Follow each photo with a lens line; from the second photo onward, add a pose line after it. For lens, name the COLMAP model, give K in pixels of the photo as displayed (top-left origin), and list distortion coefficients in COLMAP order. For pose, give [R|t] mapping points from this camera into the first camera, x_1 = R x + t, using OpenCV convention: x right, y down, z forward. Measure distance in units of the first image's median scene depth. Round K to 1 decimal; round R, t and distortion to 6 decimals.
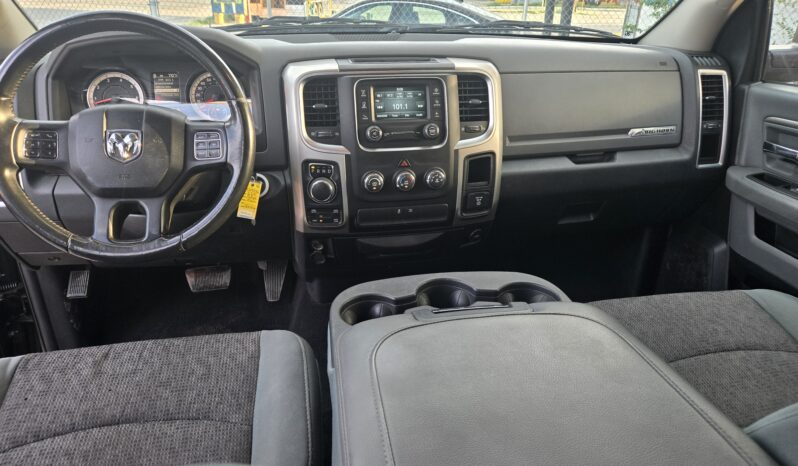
lens RADIAL K [[530.3, 0, 399.0], [0, 530.3, 233.0], [0, 0, 1]] dist [0.044961, -0.001356]
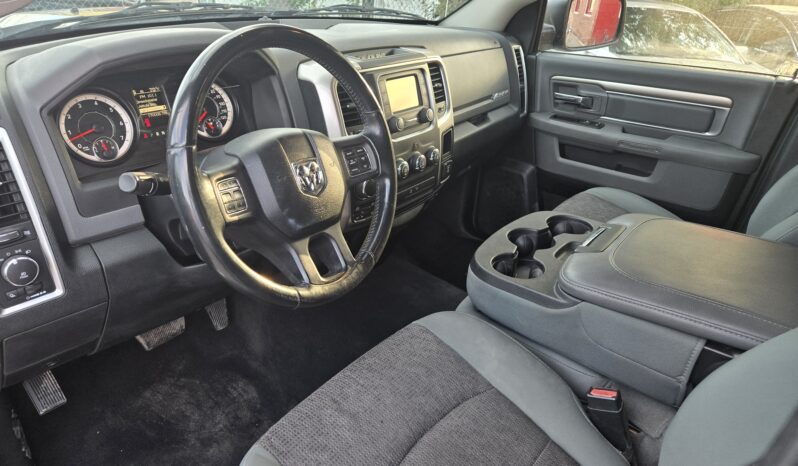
lens RADIAL K [[530.3, 0, 399.0], [0, 530.3, 233.0], [0, 0, 1]] dist [0.044961, -0.001356]
pose [[0.732477, -0.272468, 0.623890, -0.669761], [0.228501, 0.961651, 0.151706, -0.117577], [-0.641299, 0.031438, 0.766646, 0.145803]]
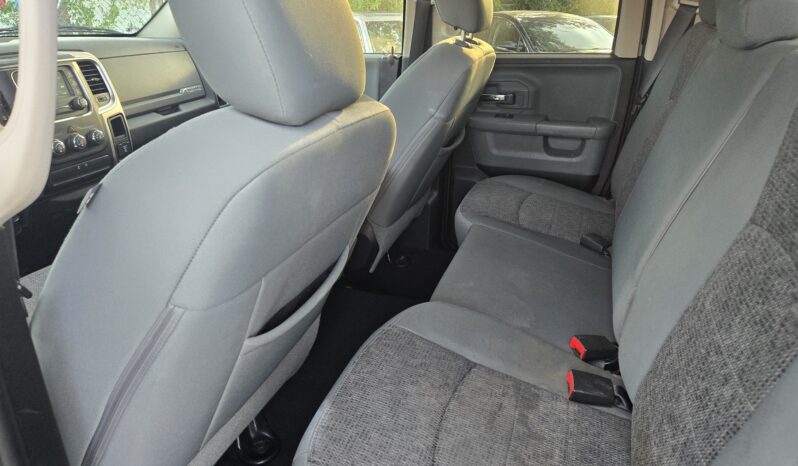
lens RADIAL K [[530.3, 0, 399.0], [0, 530.3, 233.0], [0, 0, 1]] dist [0.044961, -0.001356]
pose [[0.494816, -0.357770, 0.791933, -0.663307], [0.360512, 0.913709, 0.187529, 0.131760], [-0.790689, 0.192709, 0.581098, -0.351777]]
